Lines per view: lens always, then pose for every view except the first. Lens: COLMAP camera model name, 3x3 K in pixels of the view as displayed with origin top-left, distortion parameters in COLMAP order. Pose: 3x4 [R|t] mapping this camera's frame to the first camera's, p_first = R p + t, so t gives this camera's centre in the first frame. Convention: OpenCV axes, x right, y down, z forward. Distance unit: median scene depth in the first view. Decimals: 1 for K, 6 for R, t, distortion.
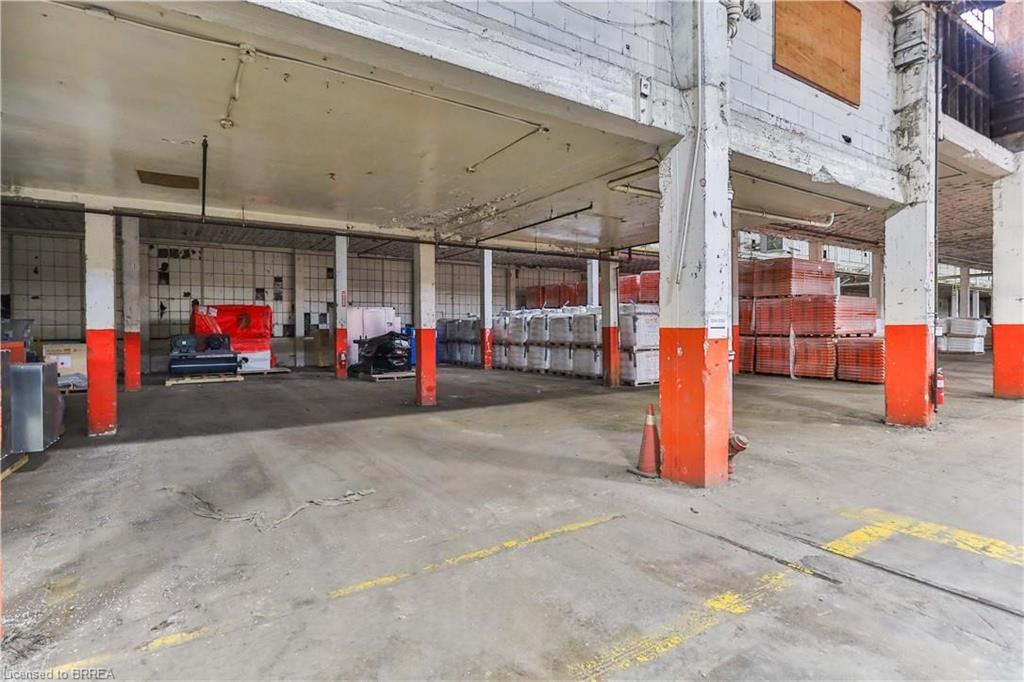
lens RADIAL K [[509.3, 0, 531.1], [0, 509.3, 328.9], [0, 0, 1]] dist [-0.001116, 0.000992]
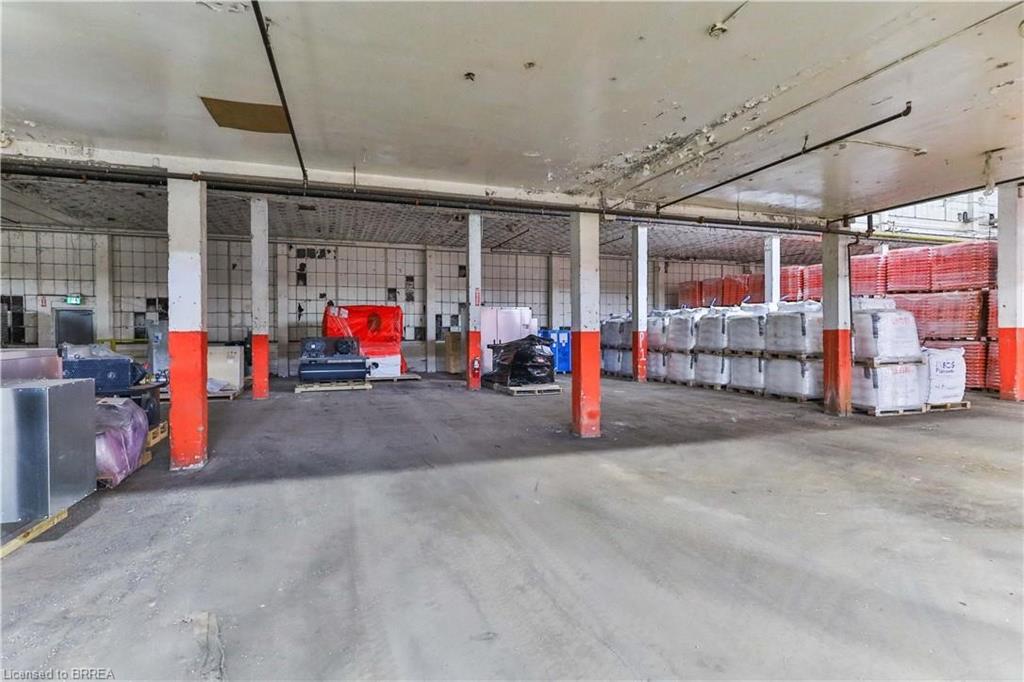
lens RADIAL K [[509.3, 0, 513.0], [0, 509.3, 334.4], [0, 0, 1]] dist [-0.001116, 0.000992]
pose [[0.962858, 0.003691, -0.269981, -0.082928], [-0.002548, 0.999986, 0.004585, 0.000448], [0.269994, -0.003726, 0.962855, 0.202562]]
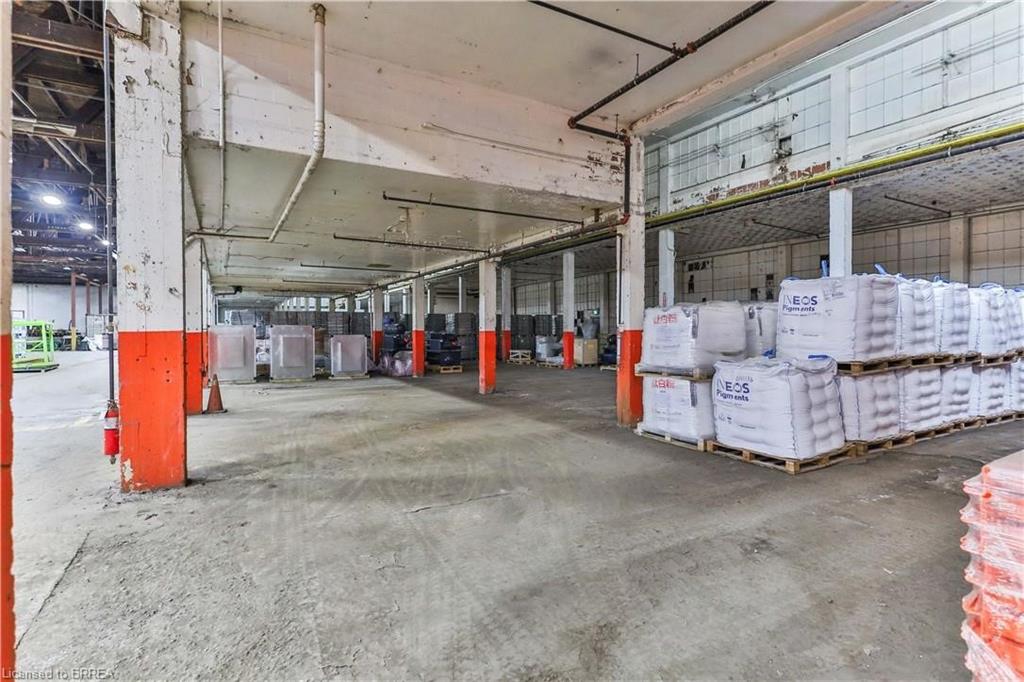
lens RADIAL K [[509.3, 0, 511.4], [0, 509.3, 339.4], [0, 0, 1]] dist [-0.001116, 0.000992]
pose [[-0.075426, 0.023706, -0.996870, 0.625390], [0.002770, 0.999718, 0.023564, -0.006474], [0.997148, -0.000984, -0.075471, 0.771356]]
